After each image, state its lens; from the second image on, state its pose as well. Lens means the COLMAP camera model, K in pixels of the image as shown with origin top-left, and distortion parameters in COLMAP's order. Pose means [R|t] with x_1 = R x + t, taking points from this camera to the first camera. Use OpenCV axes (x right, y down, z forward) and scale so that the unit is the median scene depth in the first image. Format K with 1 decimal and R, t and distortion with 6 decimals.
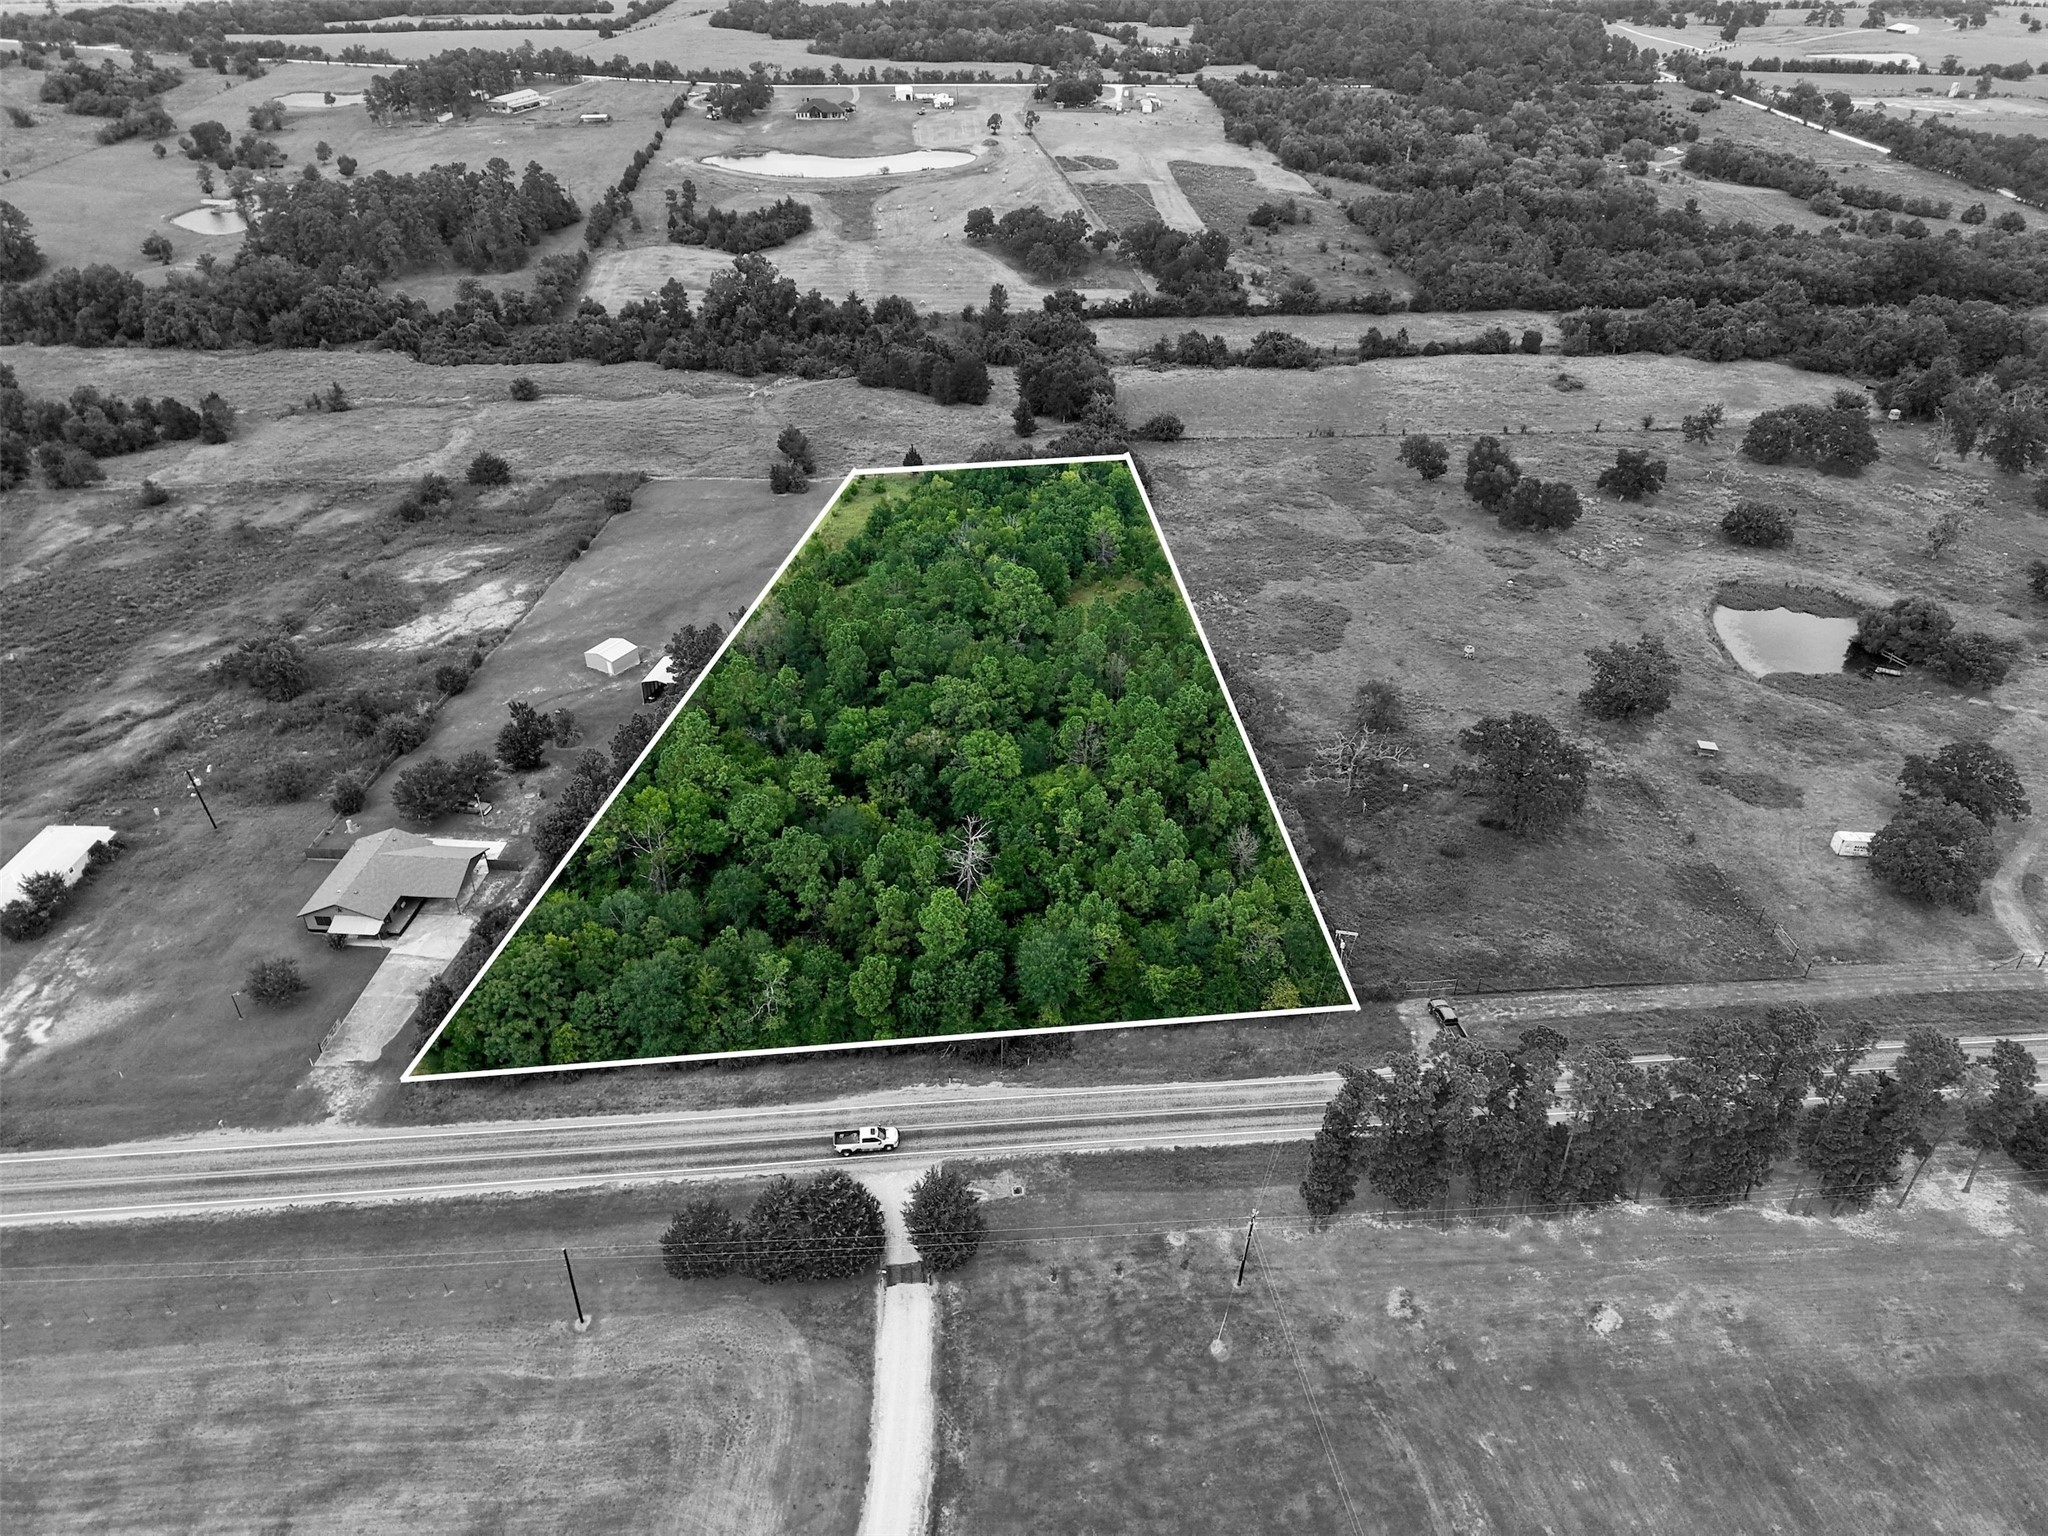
lens RADIAL K [[1369.6, 0, 1024.0], [0, 1369.6, 768.0], [0, 0, 1]] dist [0.013658, -0.008929]
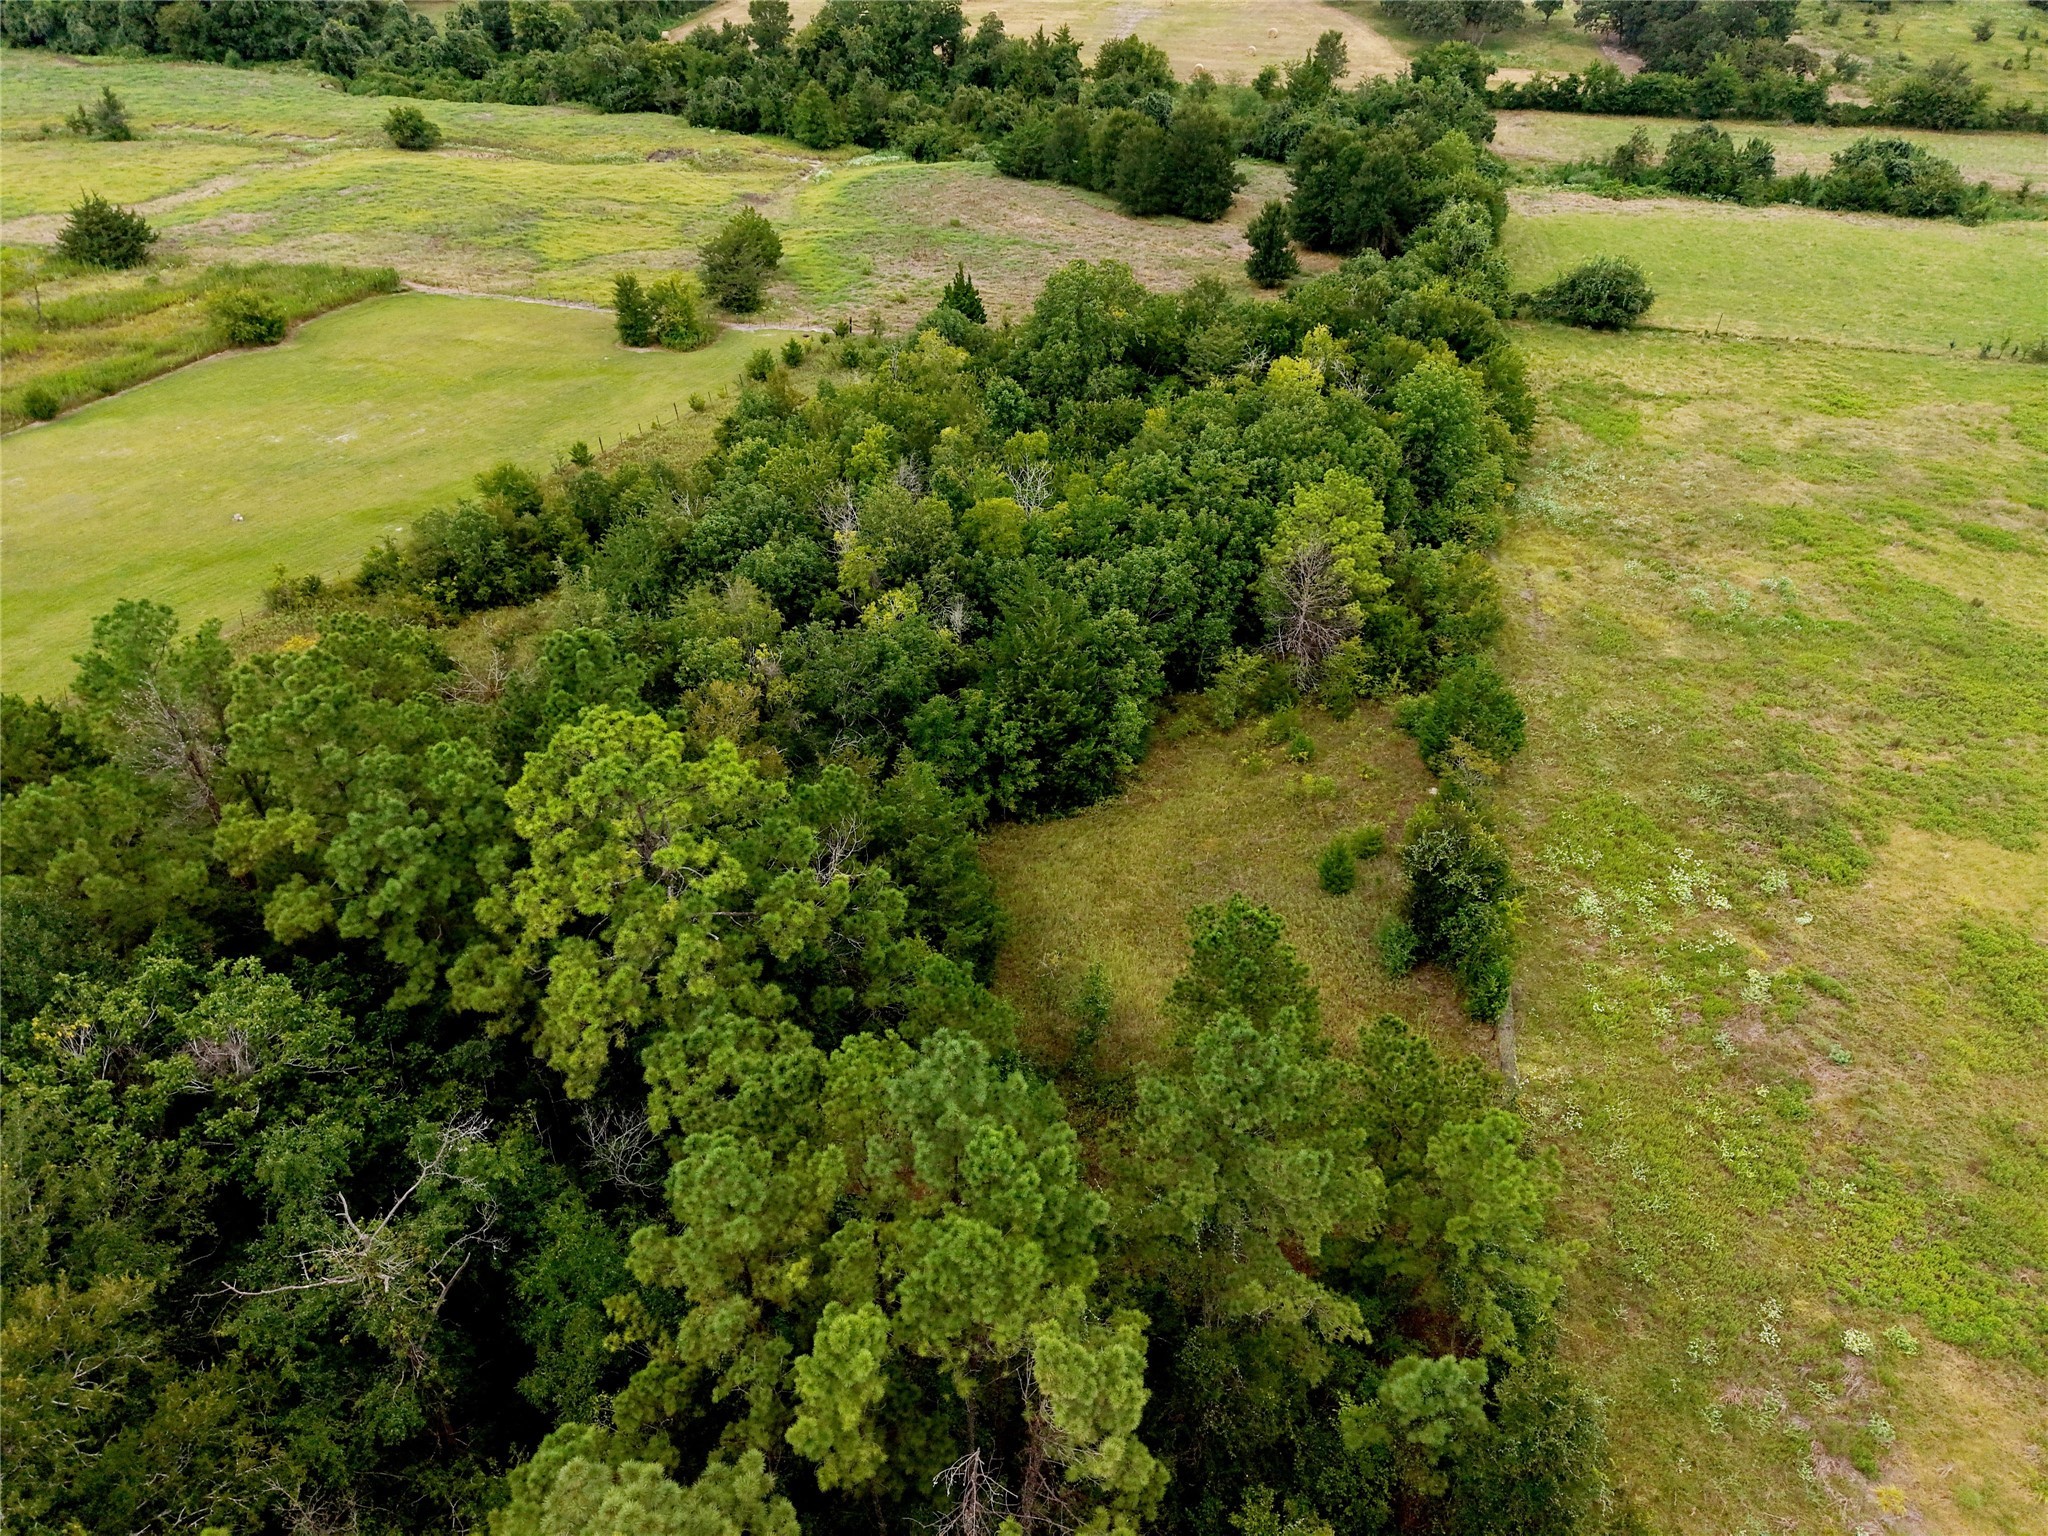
lens RADIAL K [[1369.6, 0, 1024.0], [0, 1369.6, 768.0], [0, 0, 1]] dist [0.013658, -0.008929]
pose [[0.953402, 0.178151, -0.243488, 0.054585], [-0.164495, 0.983485, 0.075485, -0.096507], [0.252914, -0.031915, 0.966962, 0.481049]]
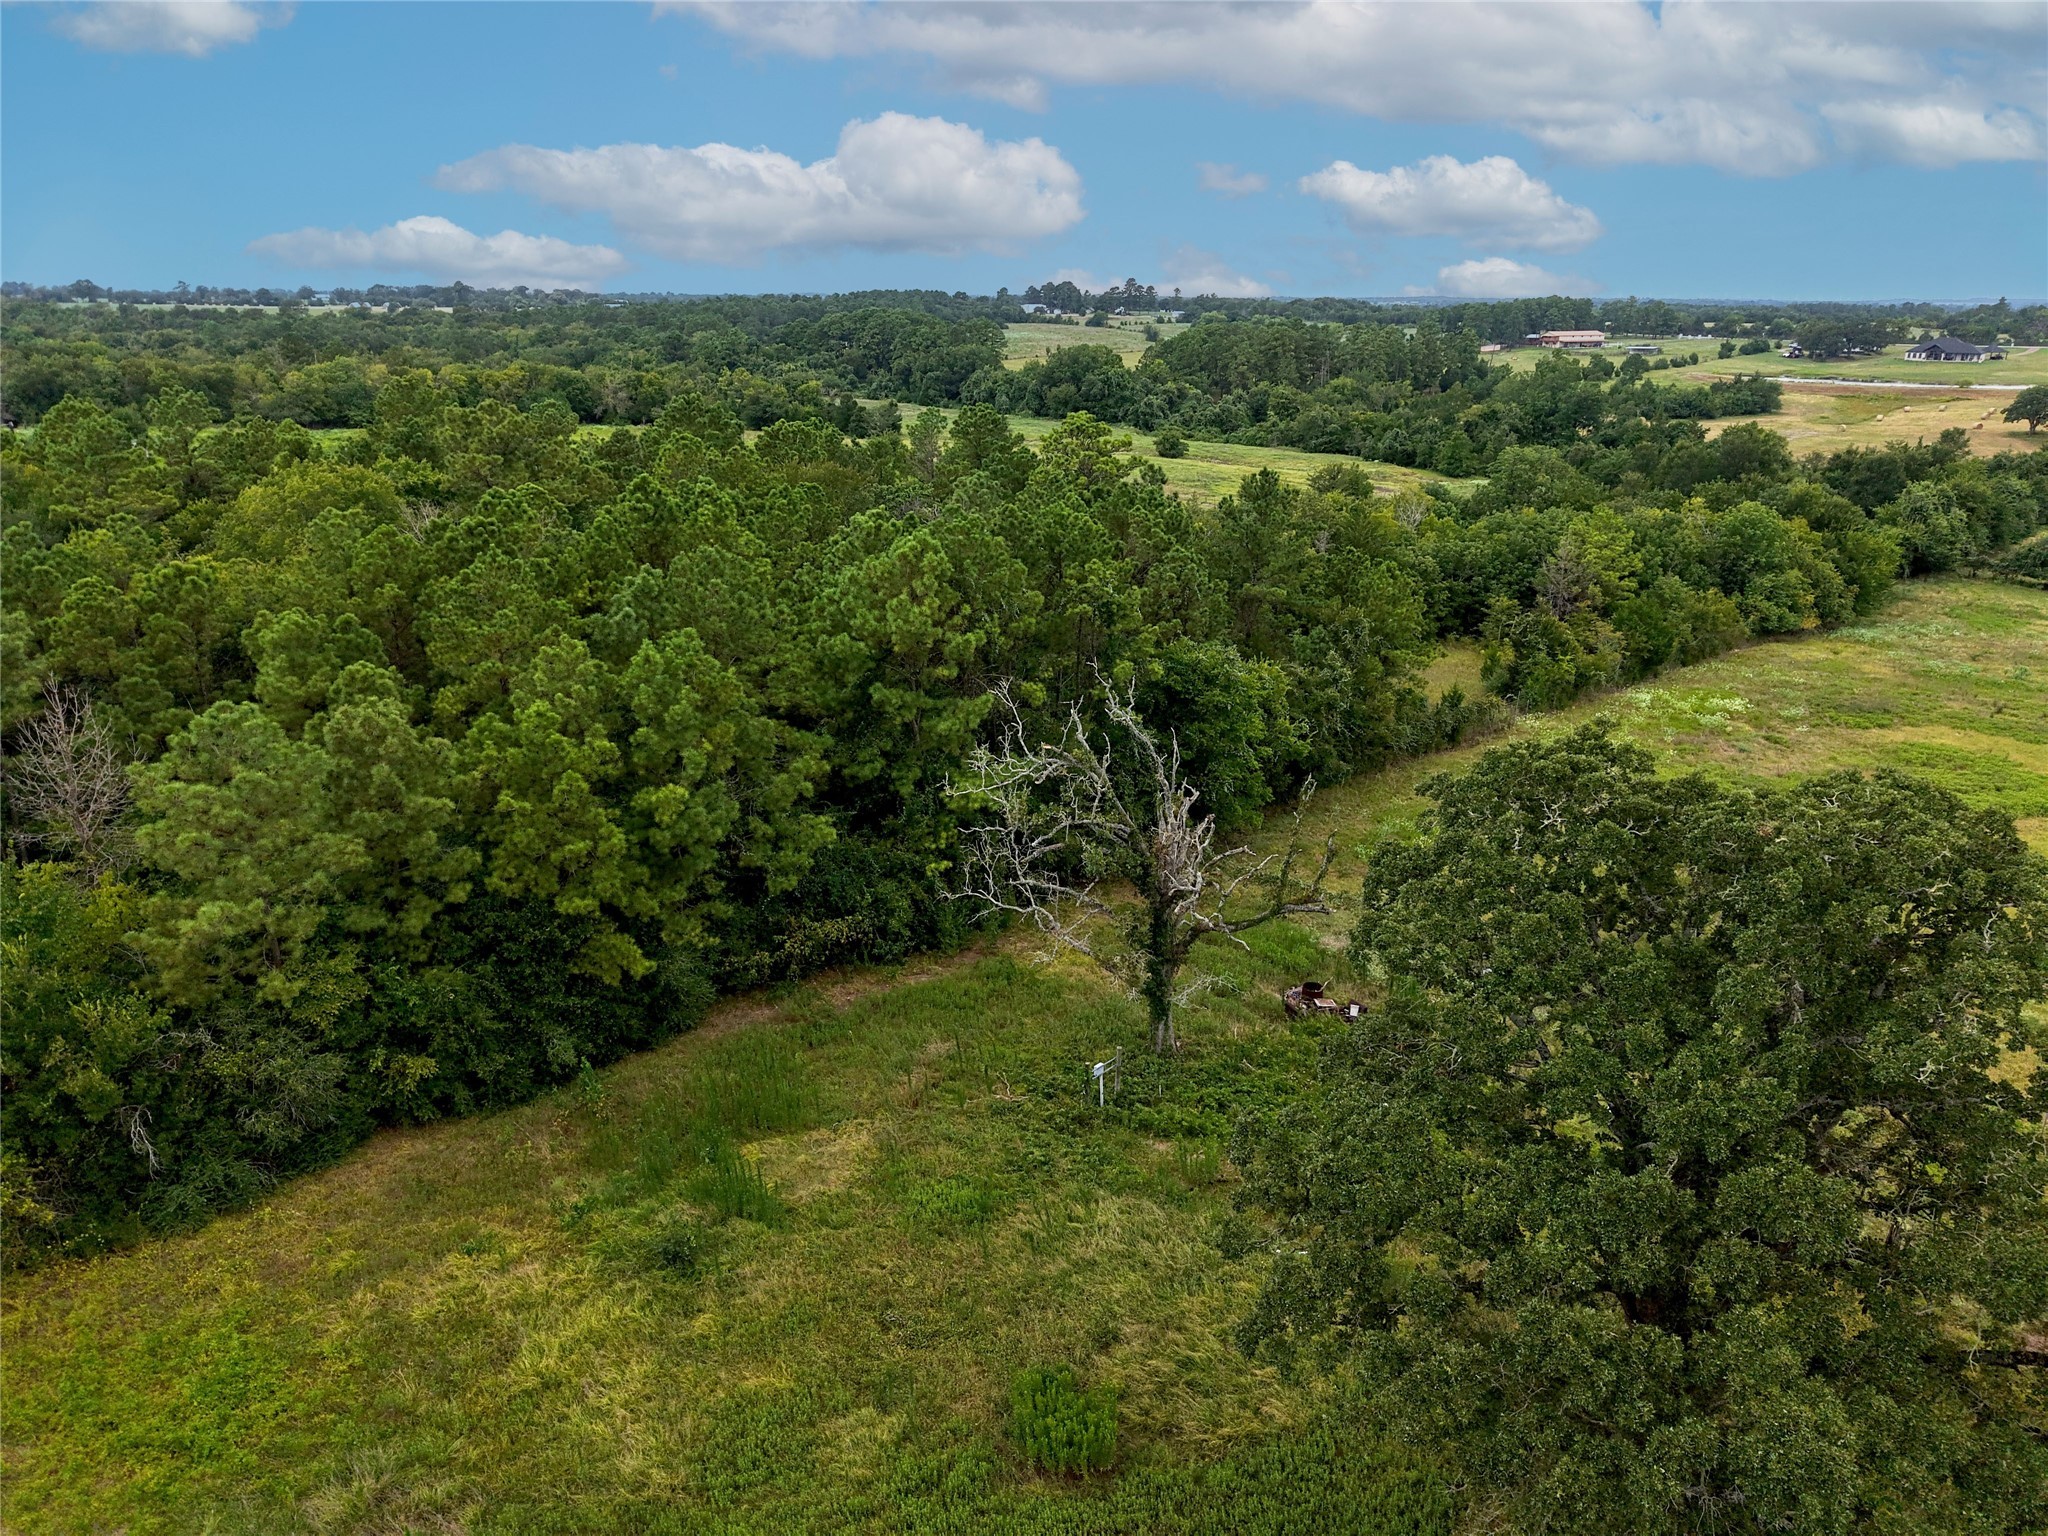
lens RADIAL K [[1369.6, 0, 1024.0], [0, 1369.6, 768.0], [0, 0, 1]] dist [0.013658, -0.008929]
pose [[0.665533, 0.238803, -0.707135, 0.192755], [-0.411289, 0.907946, -0.080474, 0.002783], [0.622822, 0.344395, 0.702484, 0.407965]]
